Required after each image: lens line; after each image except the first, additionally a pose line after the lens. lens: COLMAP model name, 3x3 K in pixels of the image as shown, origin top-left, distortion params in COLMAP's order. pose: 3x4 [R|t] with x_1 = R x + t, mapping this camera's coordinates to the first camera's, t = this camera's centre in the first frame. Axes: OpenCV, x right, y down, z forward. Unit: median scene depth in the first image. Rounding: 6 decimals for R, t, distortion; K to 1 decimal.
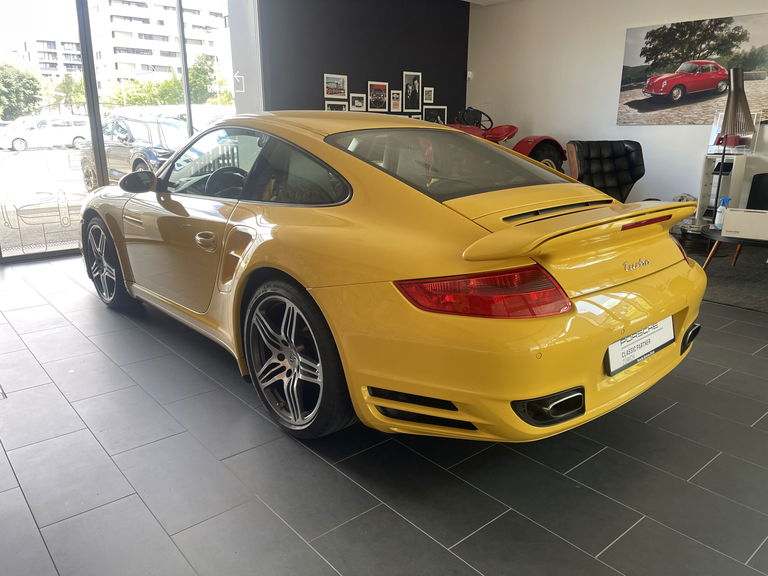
lens RADIAL K [[588.8, 0, 384.0], [0, 588.8, 288.0], [0, 0, 1]] dist [0.084819, -0.125298]
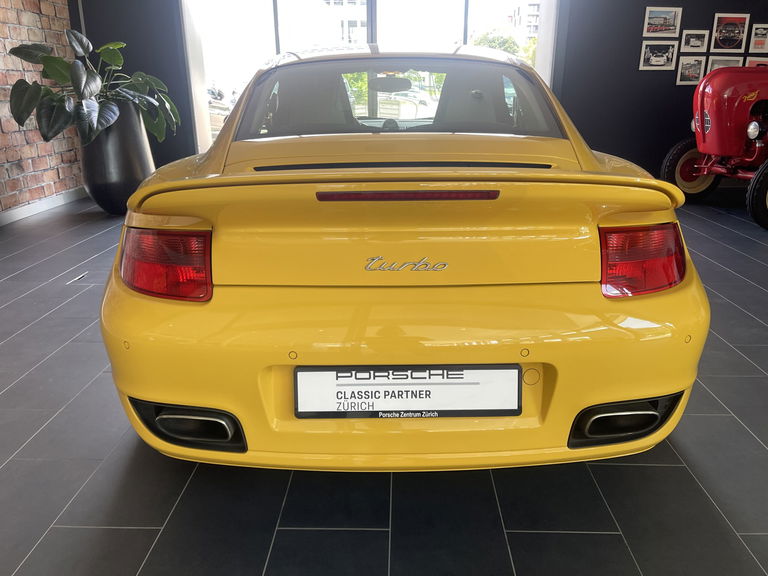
lens RADIAL K [[588.8, 0, 384.0], [0, 588.8, 288.0], [0, 0, 1]] dist [0.084819, -0.125298]
pose [[0.746632, 0.208085, -0.631856, 0.218101], [-0.168474, 0.978002, 0.123001, -0.023516], [0.643551, 0.014615, 0.765264, 0.143836]]
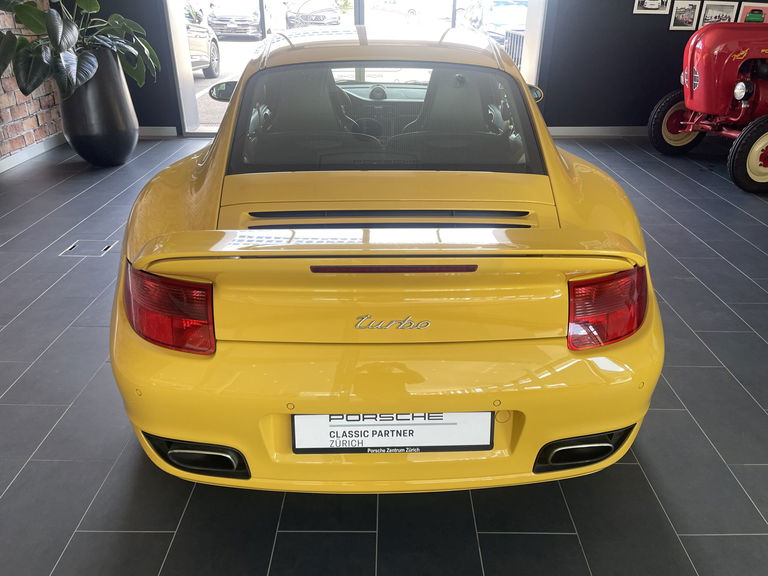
lens RADIAL K [[588.8, 0, 384.0], [0, 588.8, 288.0], [0, 0, 1]] dist [0.084819, -0.125298]
pose [[0.759955, 0.293227, -0.580074, 0.217301], [-0.175980, 0.951947, 0.250657, -0.066372], [0.625699, -0.088407, 0.775039, 0.132446]]
